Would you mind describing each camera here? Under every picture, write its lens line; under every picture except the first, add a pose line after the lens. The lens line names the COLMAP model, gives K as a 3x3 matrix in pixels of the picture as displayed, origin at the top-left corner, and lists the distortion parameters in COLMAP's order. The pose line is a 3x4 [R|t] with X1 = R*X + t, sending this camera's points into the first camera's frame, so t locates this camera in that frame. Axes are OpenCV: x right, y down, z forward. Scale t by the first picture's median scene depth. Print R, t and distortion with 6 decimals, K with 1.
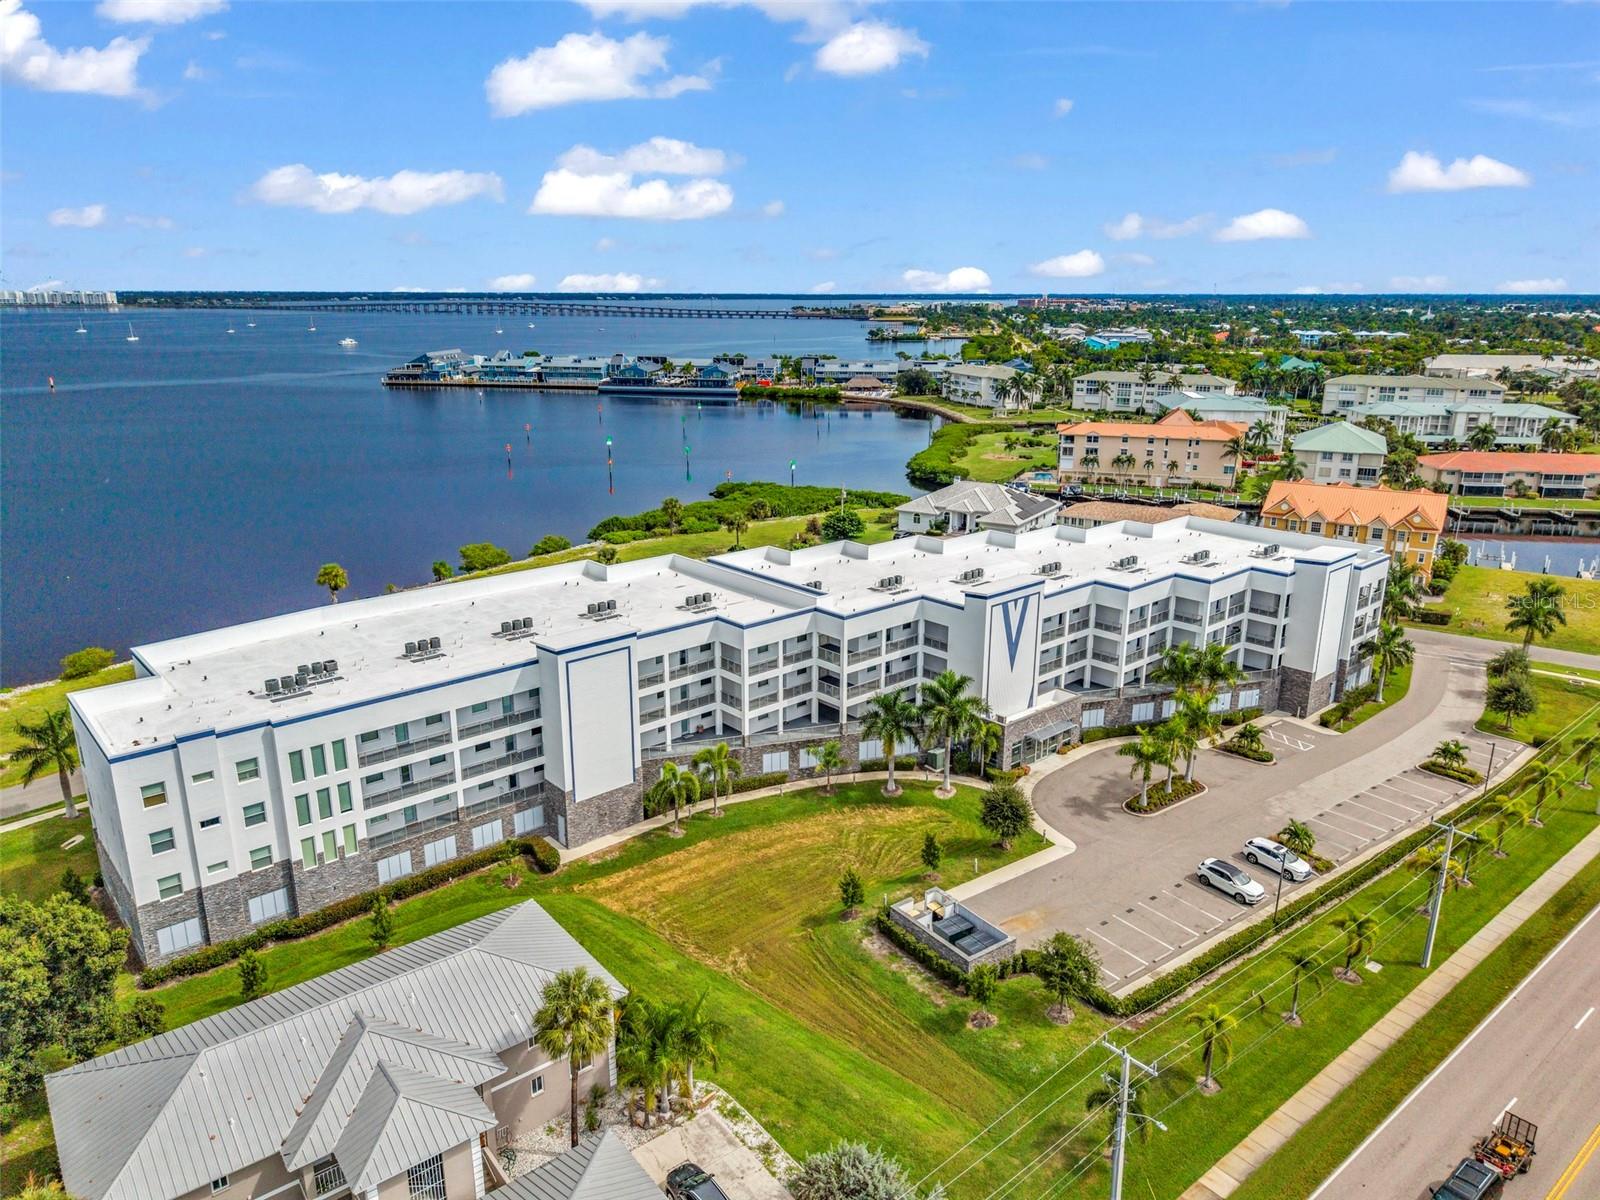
lens RADIAL K [[1071.9, 0, 799.3], [0, 1071.9, 597.6], [0, 0, 1]] dist [0.034255, -0.036904]
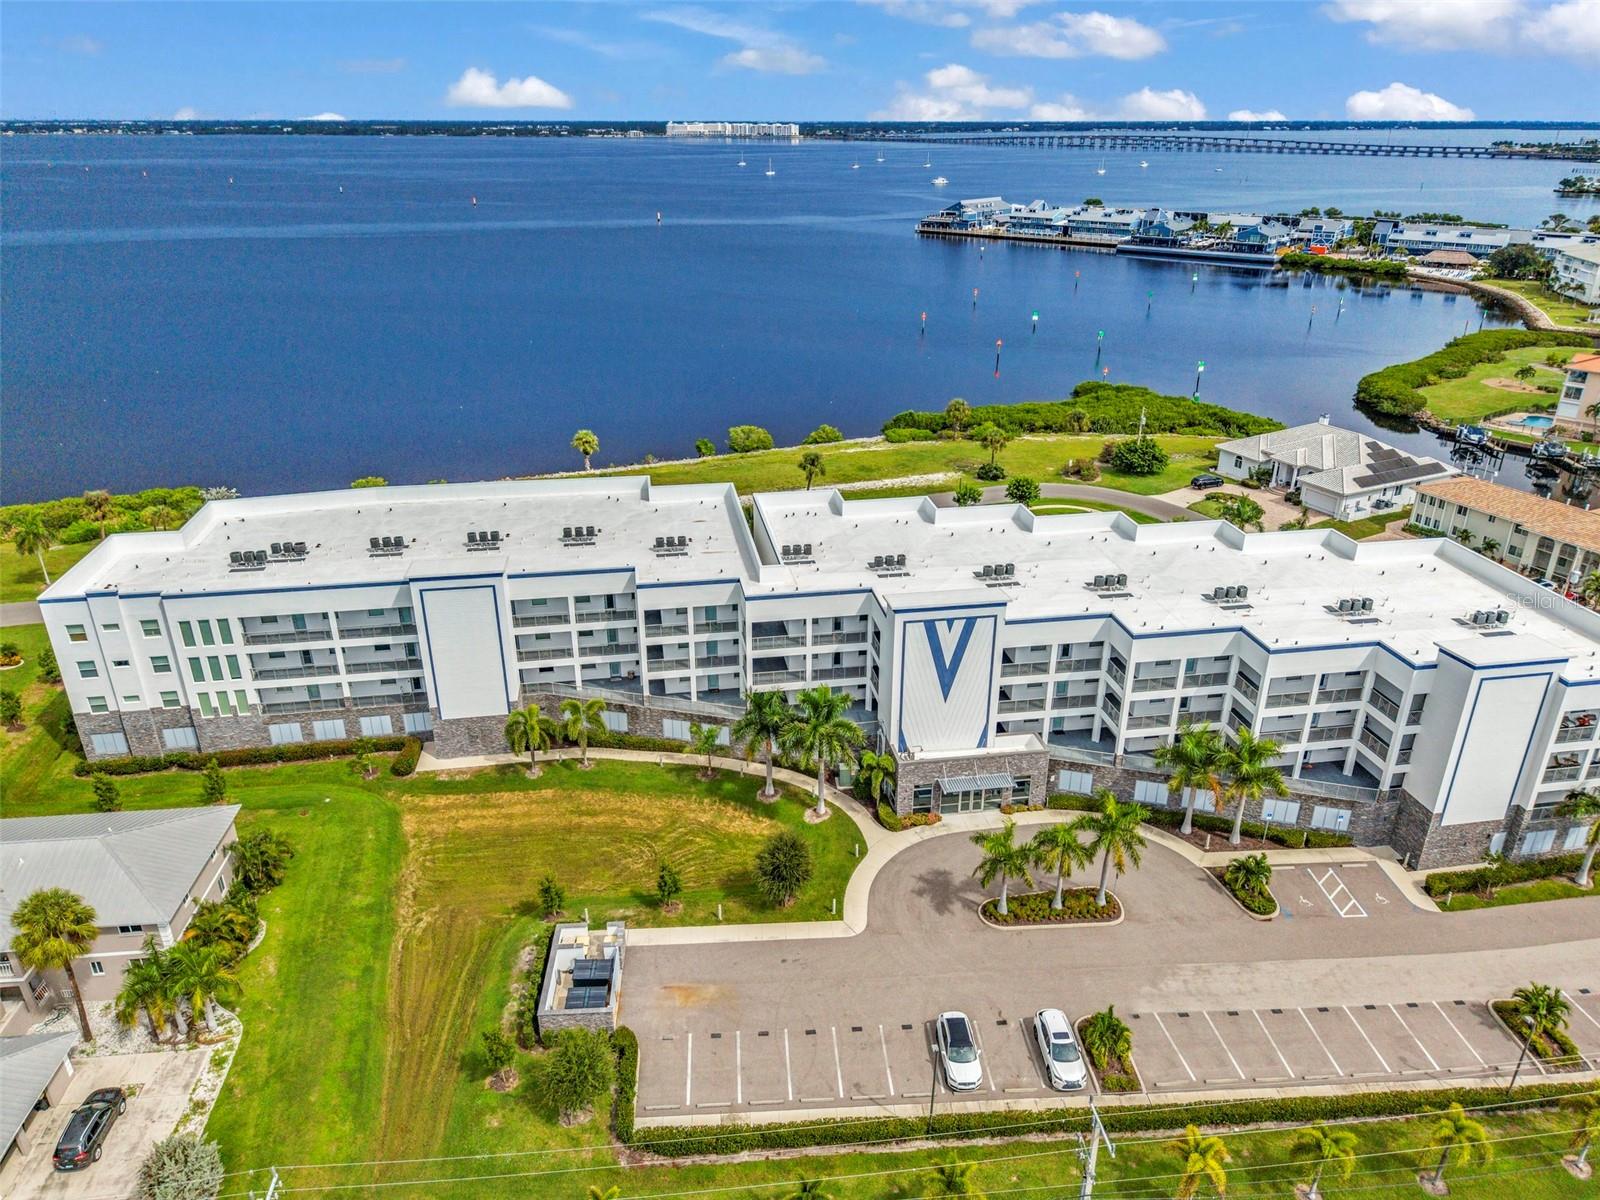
lens RADIAL K [[1071.9, 0, 799.3], [0, 1071.9, 597.6], [0, 0, 1]] dist [0.034255, -0.036904]
pose [[0.843895, 0.216690, -0.490803, 0.450078], [-0.145794, 0.973005, 0.178902, -0.128199], [0.516320, -0.079418, 0.852706, 0.226168]]
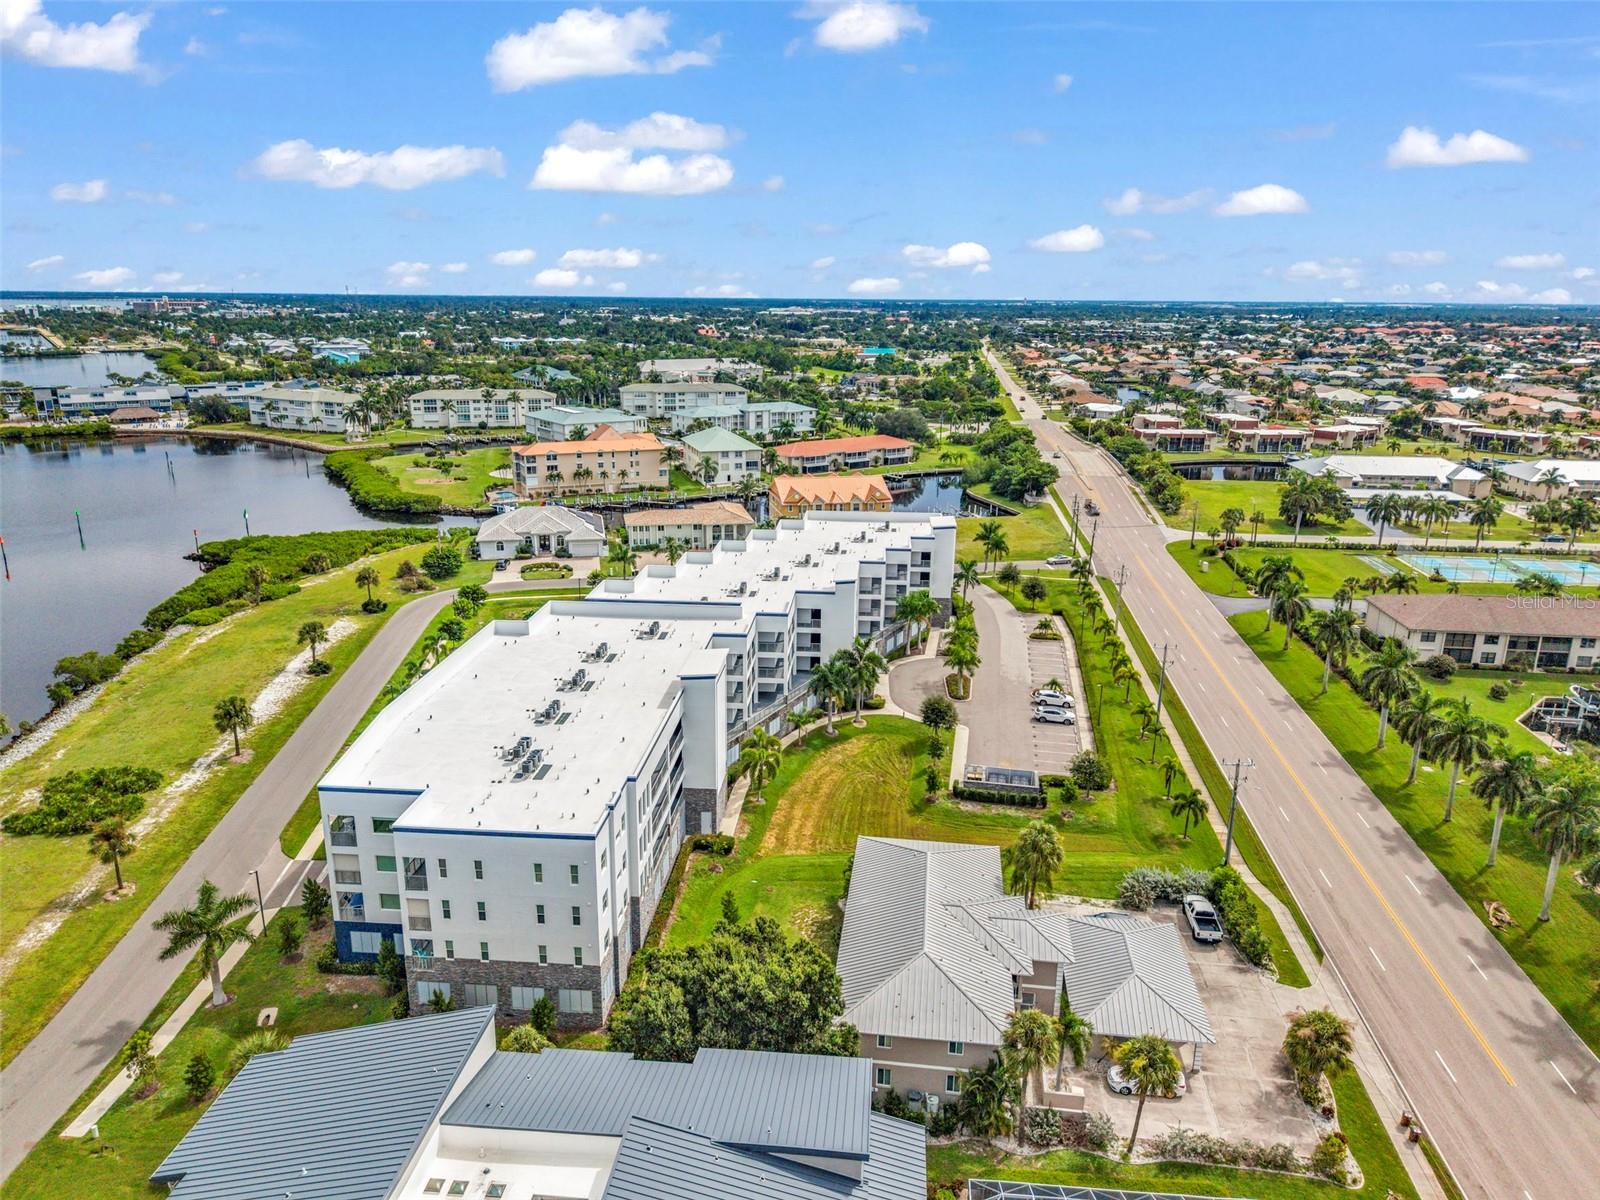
lens RADIAL K [[1071.9, 0, 799.3], [0, 1071.9, 597.6], [0, 0, 1]] dist [0.034255, -0.036904]
pose [[0.722510, -0.181626, 0.667077, -0.720769], [0.180824, 0.980933, 0.071230, -0.082750], [-0.667295, 0.069159, 0.741576, -0.001248]]
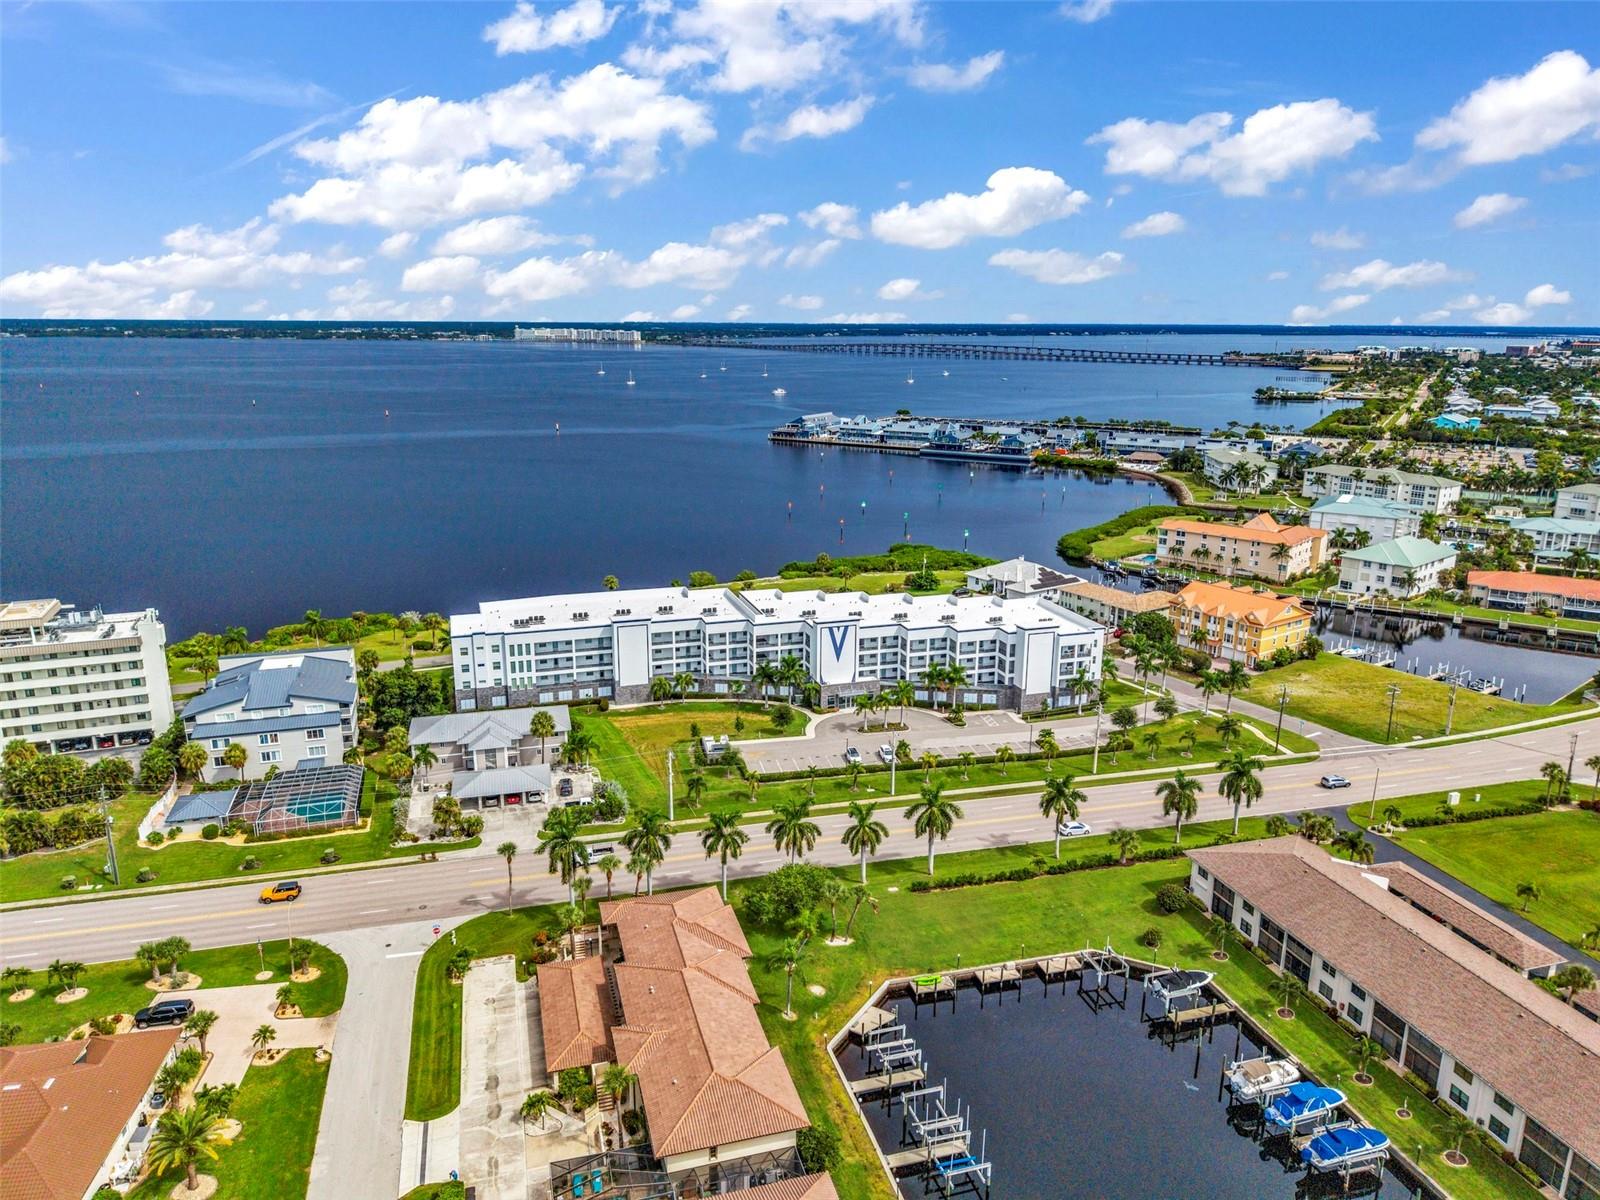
lens RADIAL K [[1074.3, 0, 799.6], [0, 1074.3, 583.4], [0, 0, 1]] dist [0.115511, -0.153407]
pose [[0.914559, 0.099357, -0.392058, 0.840251], [-0.114569, 0.993294, -0.015533, -0.036035], [0.387886, 0.059123, 0.919809, -0.834816]]
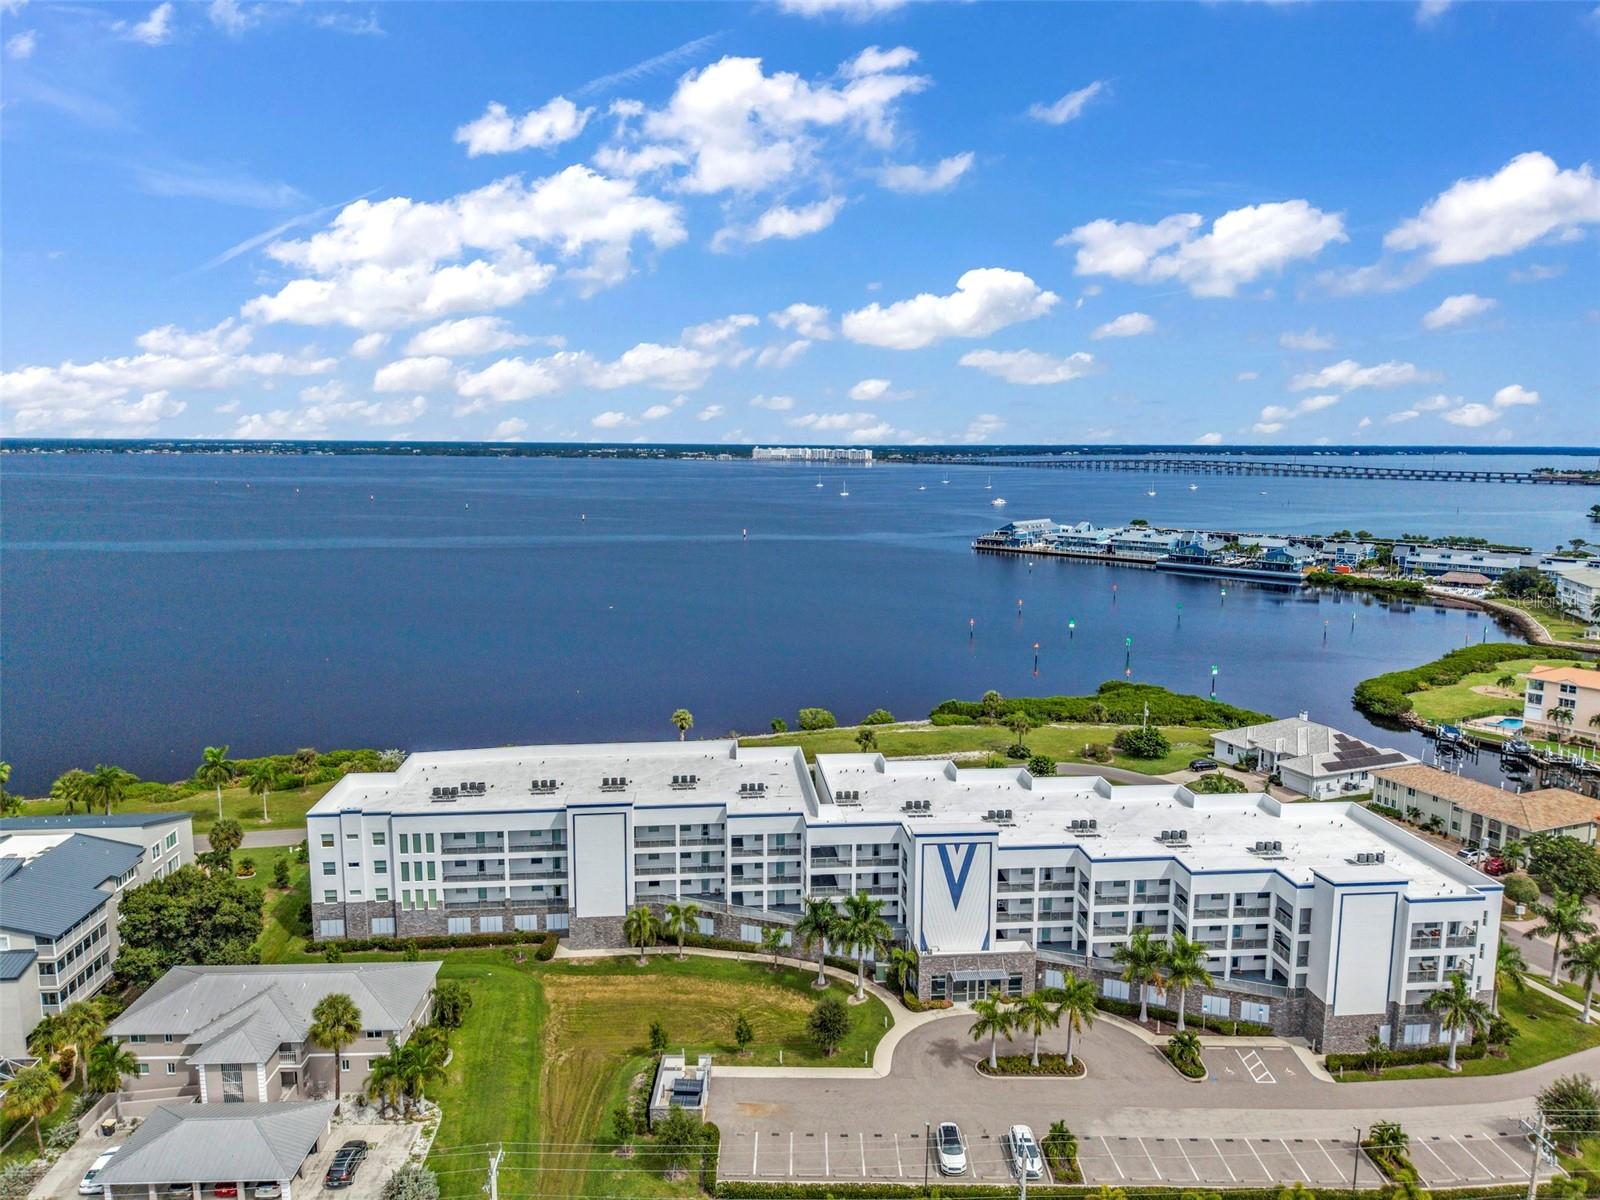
lens RADIAL K [[1071.9, 0, 799.3], [0, 1071.9, 597.6], [0, 0, 1]] dist [0.034255, -0.036904]
pose [[0.804730, 0.087286, -0.587189, 0.630337], [-0.165067, 0.983025, -0.080093, -0.119317], [0.570231, 0.161378, 0.805477, -0.023359]]
